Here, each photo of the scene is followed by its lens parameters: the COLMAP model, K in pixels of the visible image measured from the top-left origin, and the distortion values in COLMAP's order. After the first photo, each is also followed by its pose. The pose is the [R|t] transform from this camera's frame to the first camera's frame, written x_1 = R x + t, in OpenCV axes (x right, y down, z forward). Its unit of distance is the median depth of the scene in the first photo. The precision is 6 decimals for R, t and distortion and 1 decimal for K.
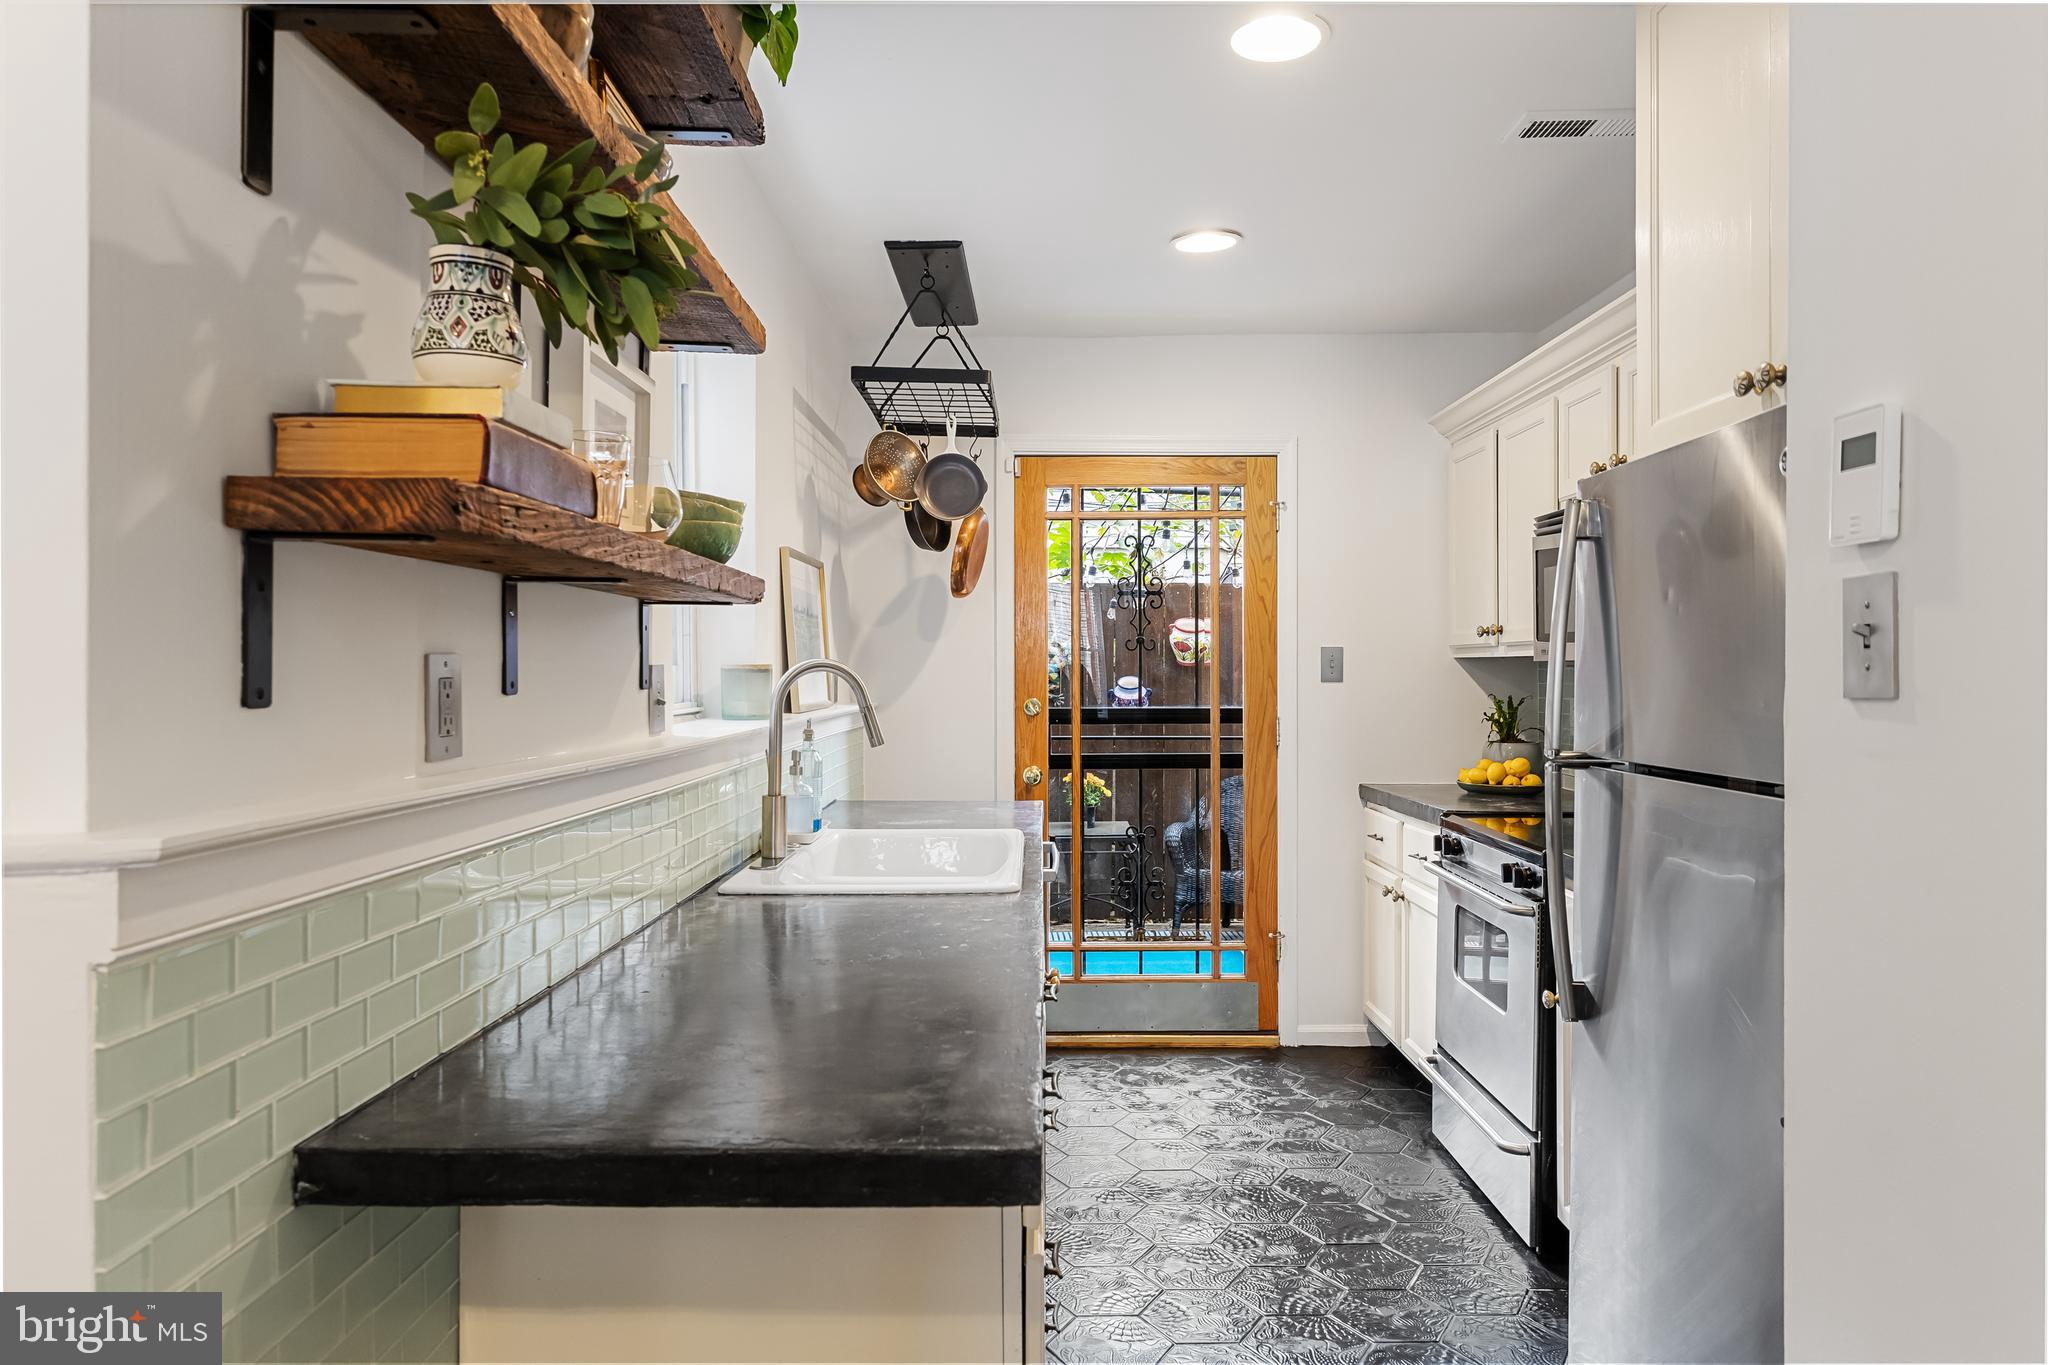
lens RADIAL K [[1319.4, 0, 1042.9], [0, 1319.4, 677.3], [0, 0, 1]] dist [0.010276, 0.007066]
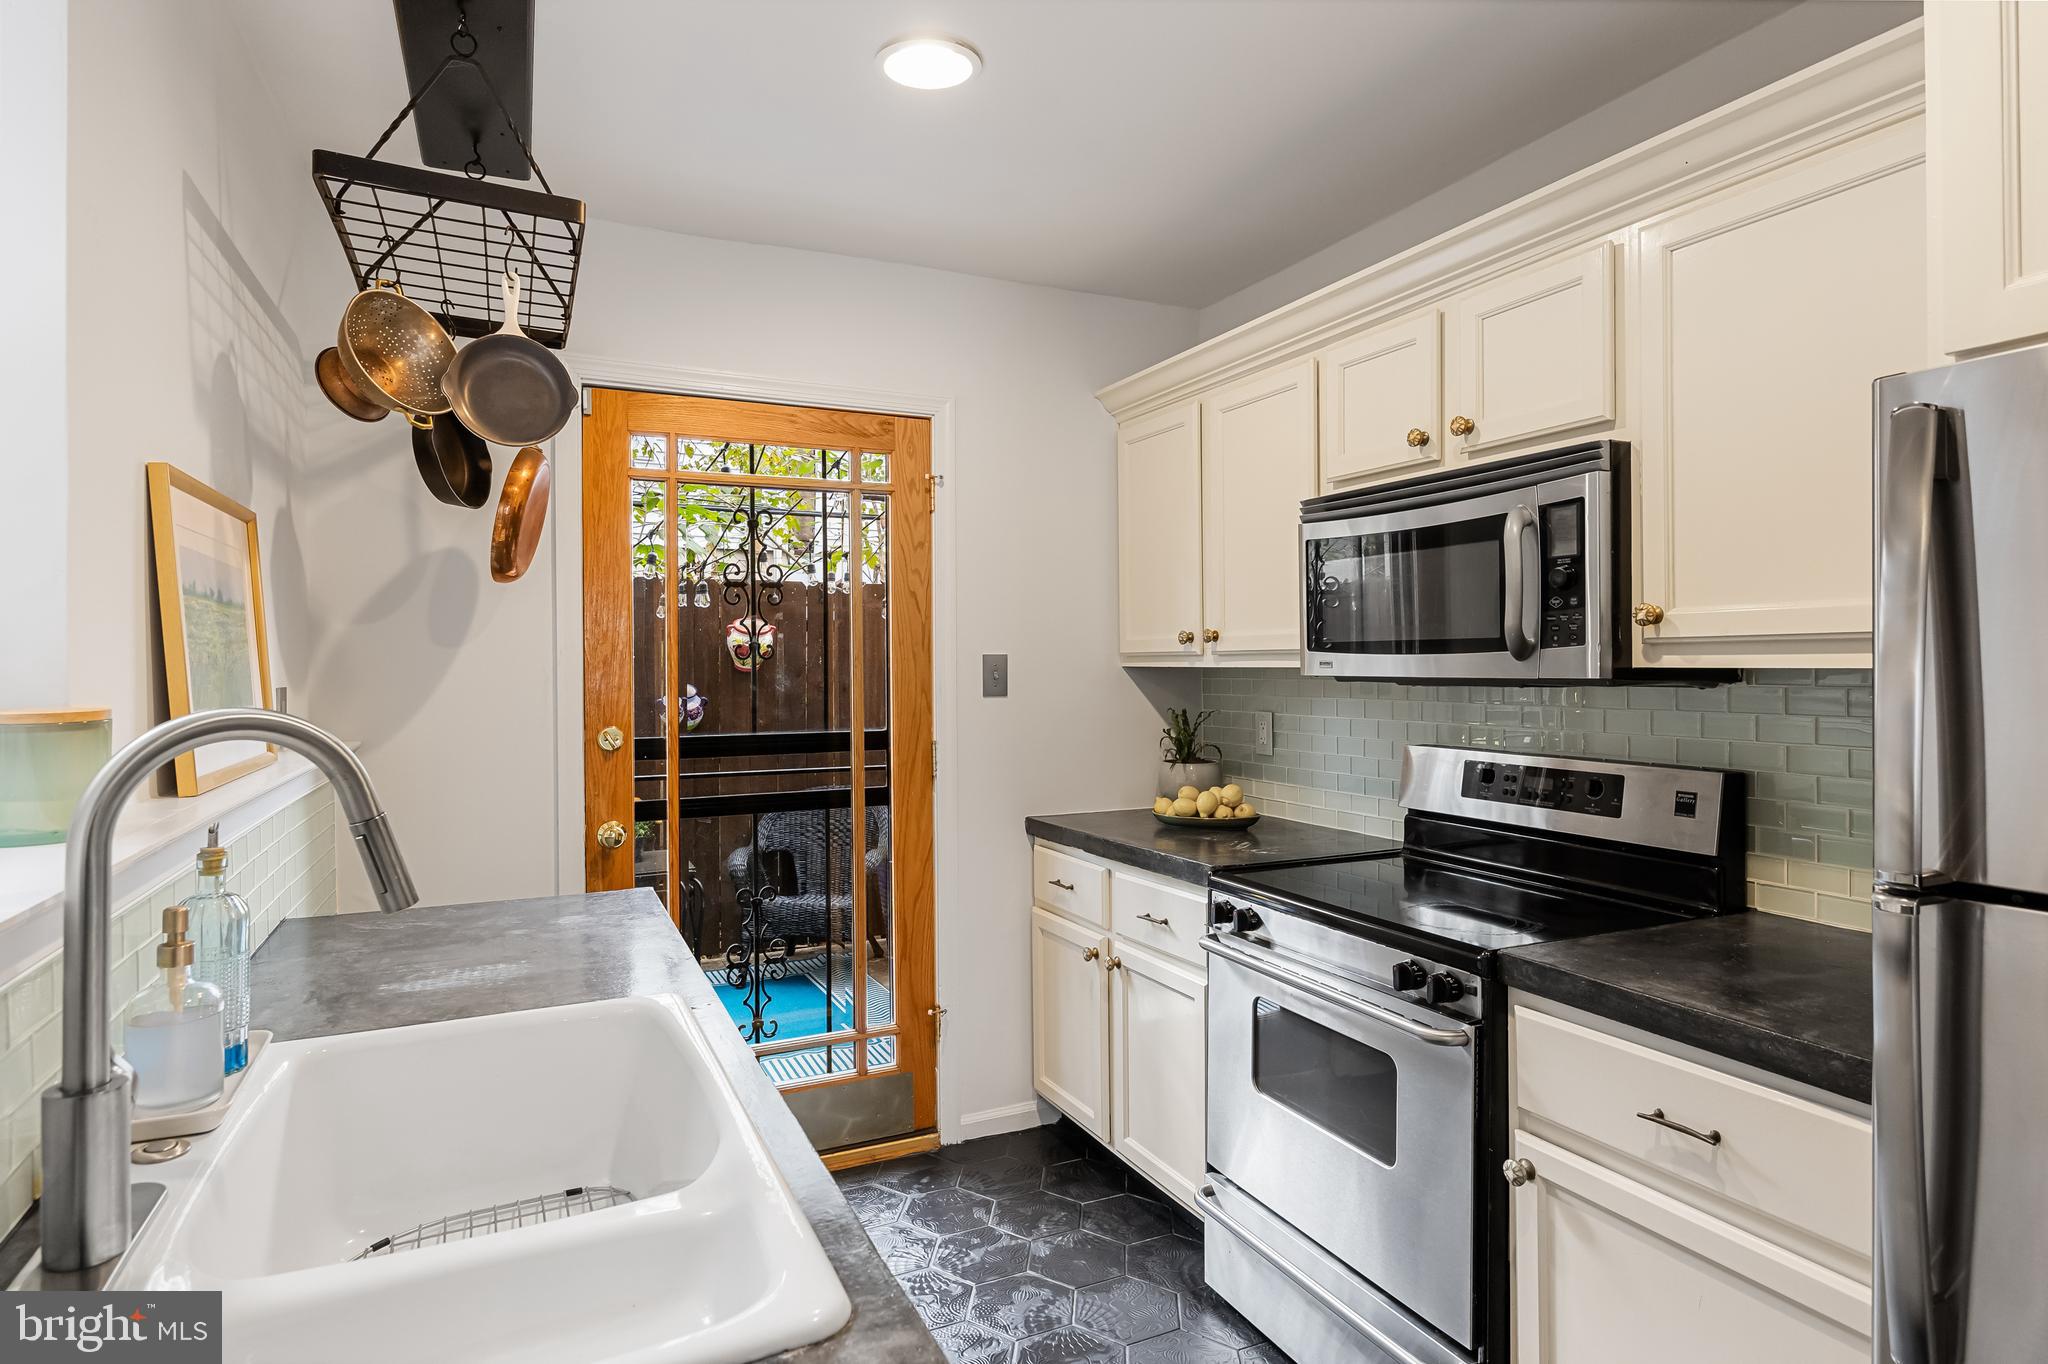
lens RADIAL K [[1057.5, 0, 1005.3], [0, 1057.5, 665.4], [0, 0, 1]] dist [-0.004968, -0.001744]
pose [[0.903345, -0.006627, 0.428863, -0.064084], [0.007311, 0.999973, 0.000054, -0.016862], [-0.428852, 0.003087, 0.903369, 0.414924]]
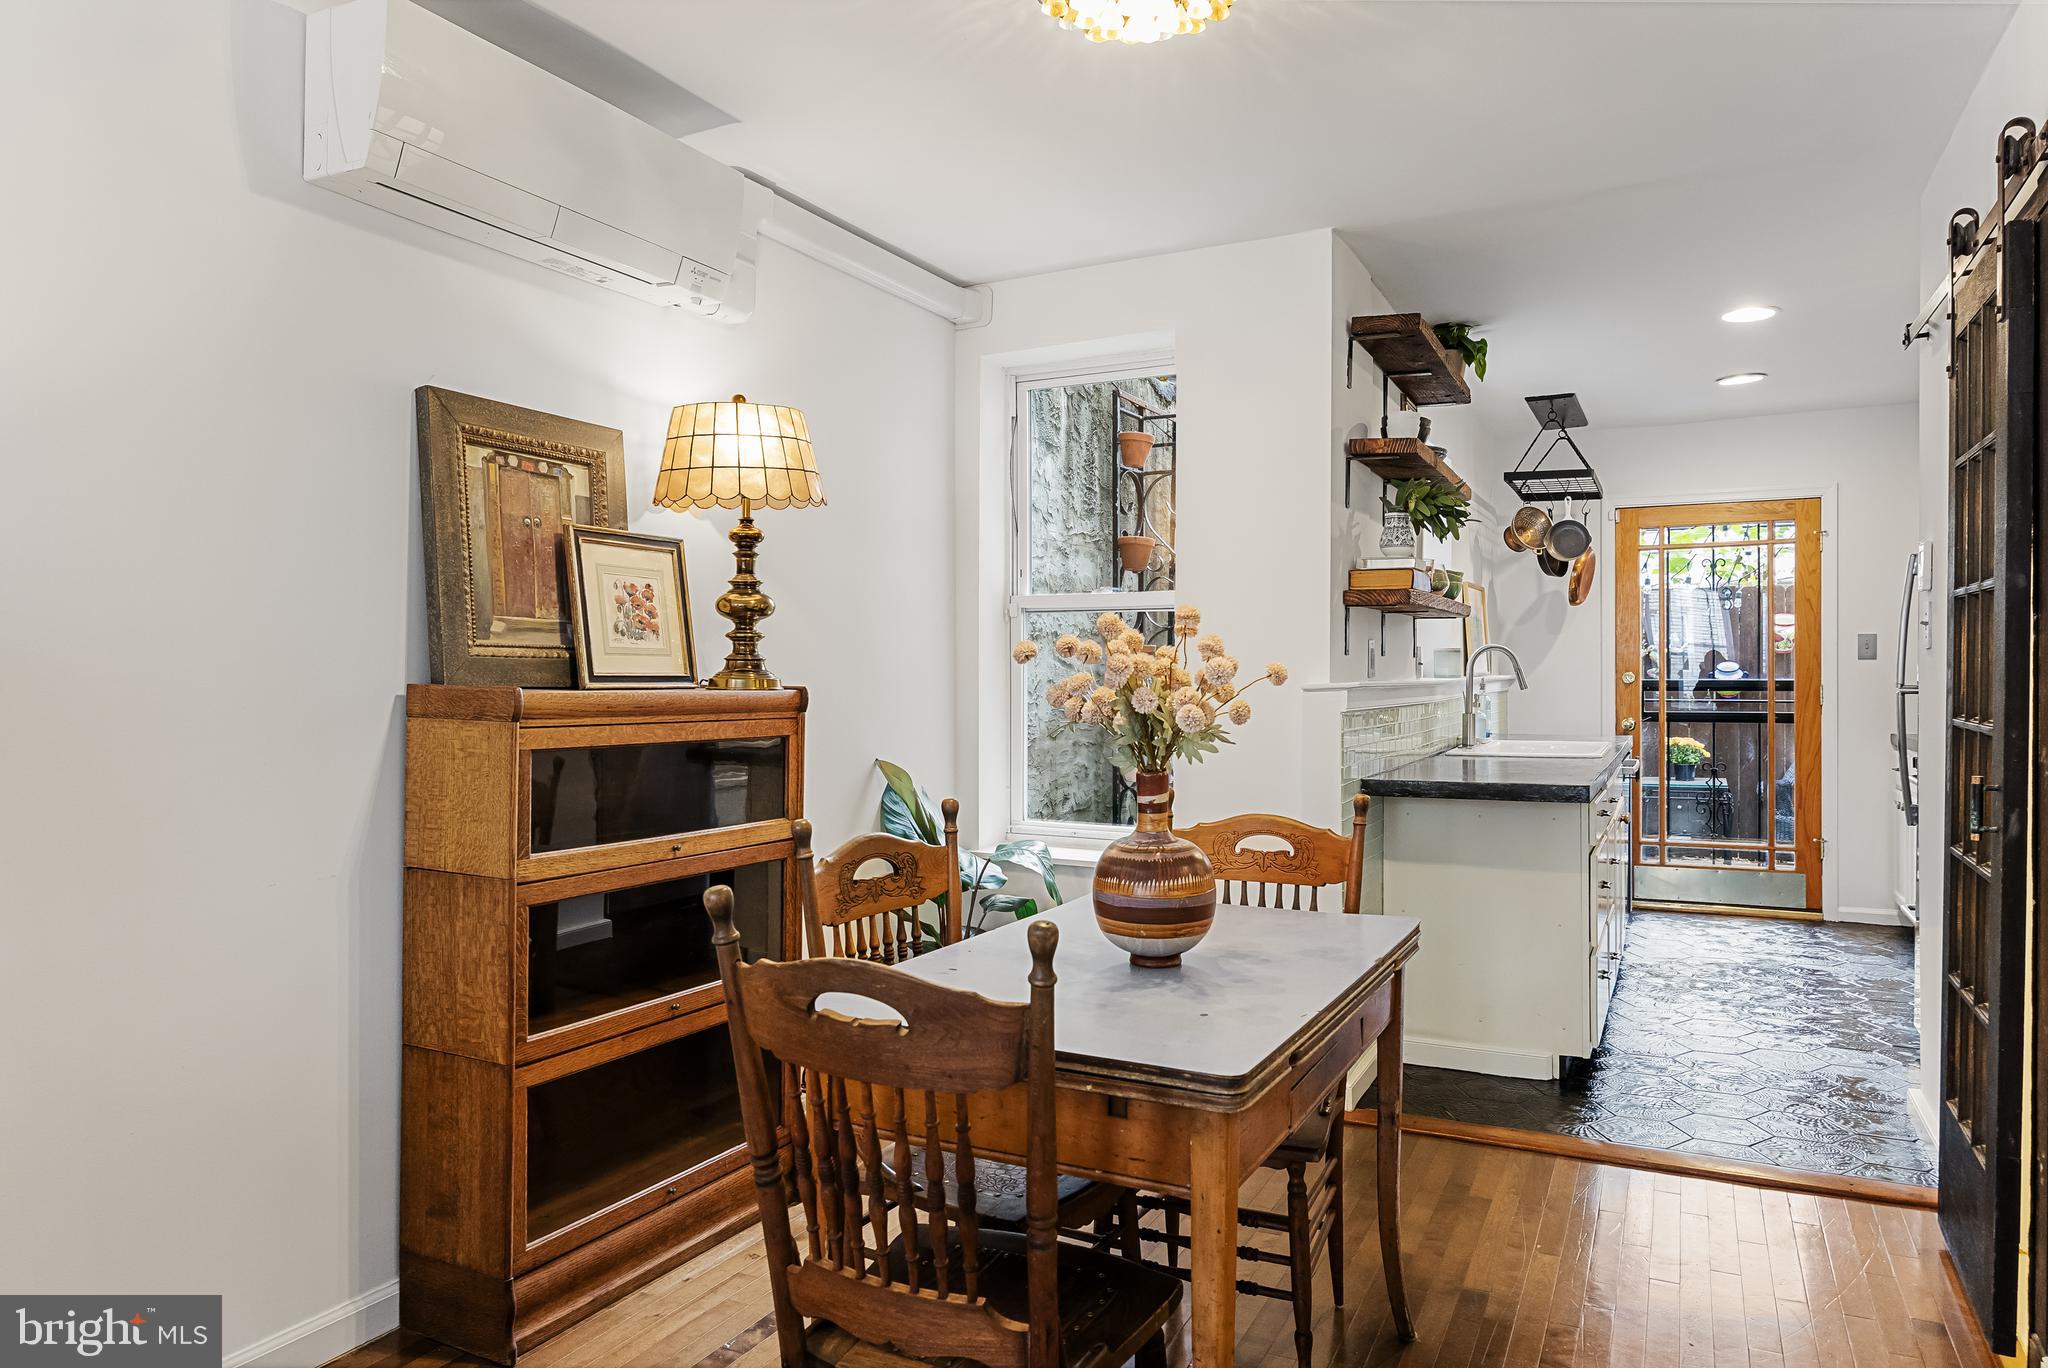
lens RADIAL K [[1319.4, 0, 1054.1], [0, 1319.4, 677.6], [0, 0, 1]] dist [0.010276, 0.007066]
pose [[0.900950, -0.001983, -0.433918, 0.057688], [0.002151, 0.999998, -0.000104, 0.021459], [0.433917, -0.000840, 0.900952, -0.643956]]
